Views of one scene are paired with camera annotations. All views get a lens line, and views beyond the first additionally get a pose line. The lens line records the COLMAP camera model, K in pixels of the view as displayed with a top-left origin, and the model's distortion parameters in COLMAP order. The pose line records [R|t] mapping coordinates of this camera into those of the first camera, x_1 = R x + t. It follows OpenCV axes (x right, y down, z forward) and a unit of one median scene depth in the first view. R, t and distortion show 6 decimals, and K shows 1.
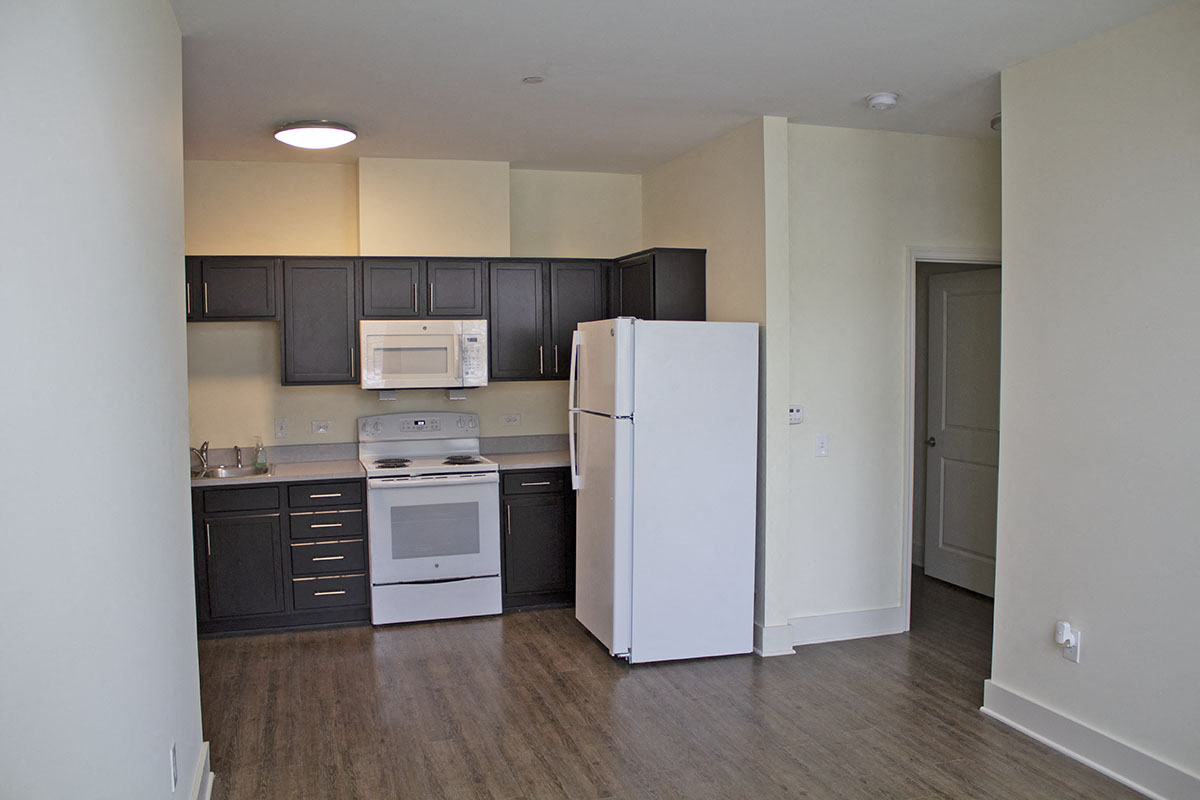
lens RADIAL K [[990.8, 0, 600.0], [0, 990.8, 400.0], [0, 0, 1]] dist [-0.124739, 0.081509]
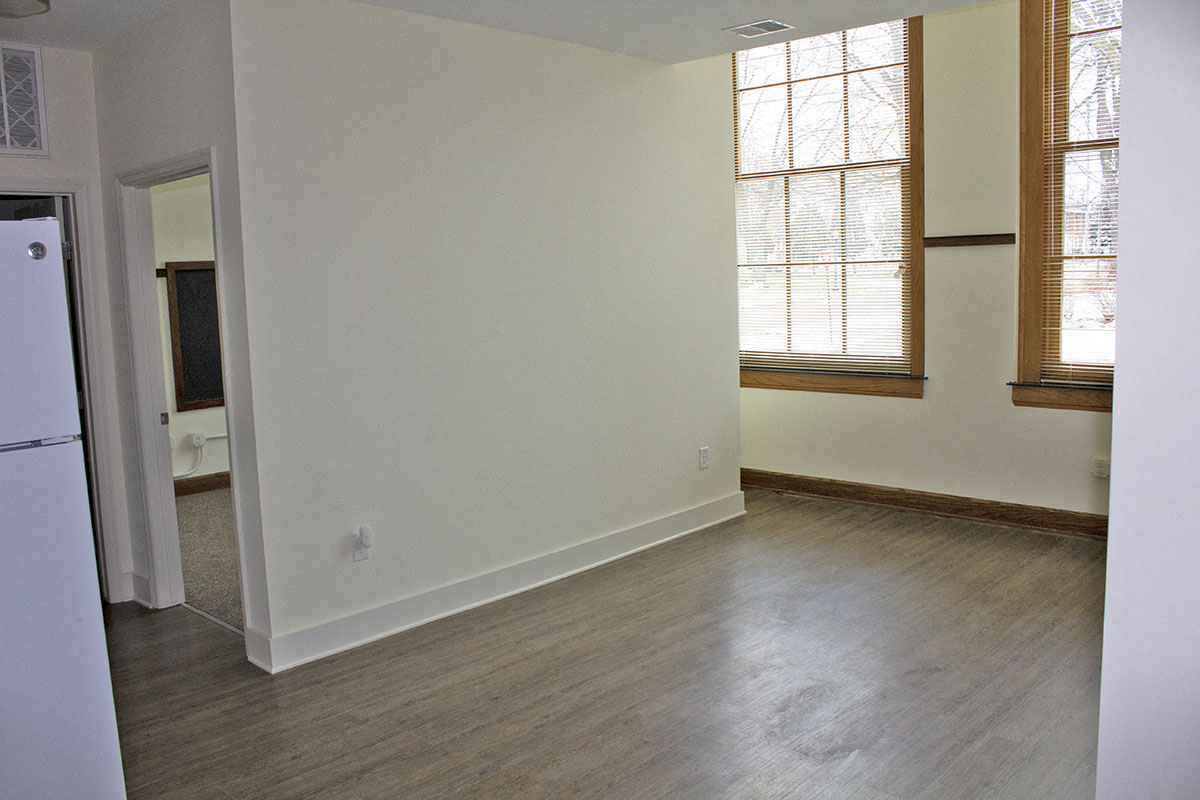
lens RADIAL K [[990.8, 0, 600.0], [0, 990.8, 400.0], [0, 0, 1]] dist [-0.124739, 0.081509]
pose [[-0.484206, -0.089145, 0.870401, -0.541387], [0.080395, 0.986055, 0.145714, -0.047349], [-0.871253, 0.140531, -0.470287, 1.120215]]
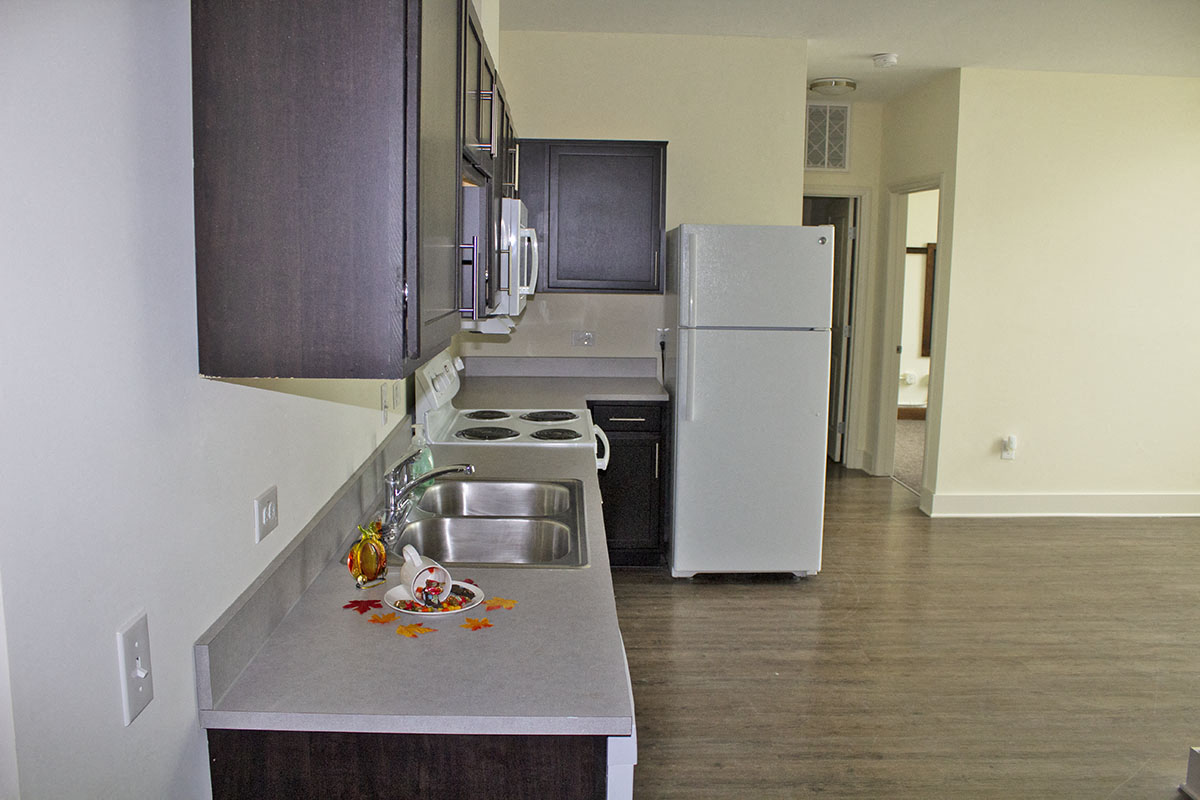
lens RADIAL K [[990.8, 0, 600.0], [0, 990.8, 400.0], [0, 0, 1]] dist [-0.124739, 0.081509]
pose [[0.265191, -0.126952, 0.955802, -1.079265], [0.032323, 0.991907, 0.122780, -0.040472], [-0.963654, -0.001665, 0.267148, 1.079351]]
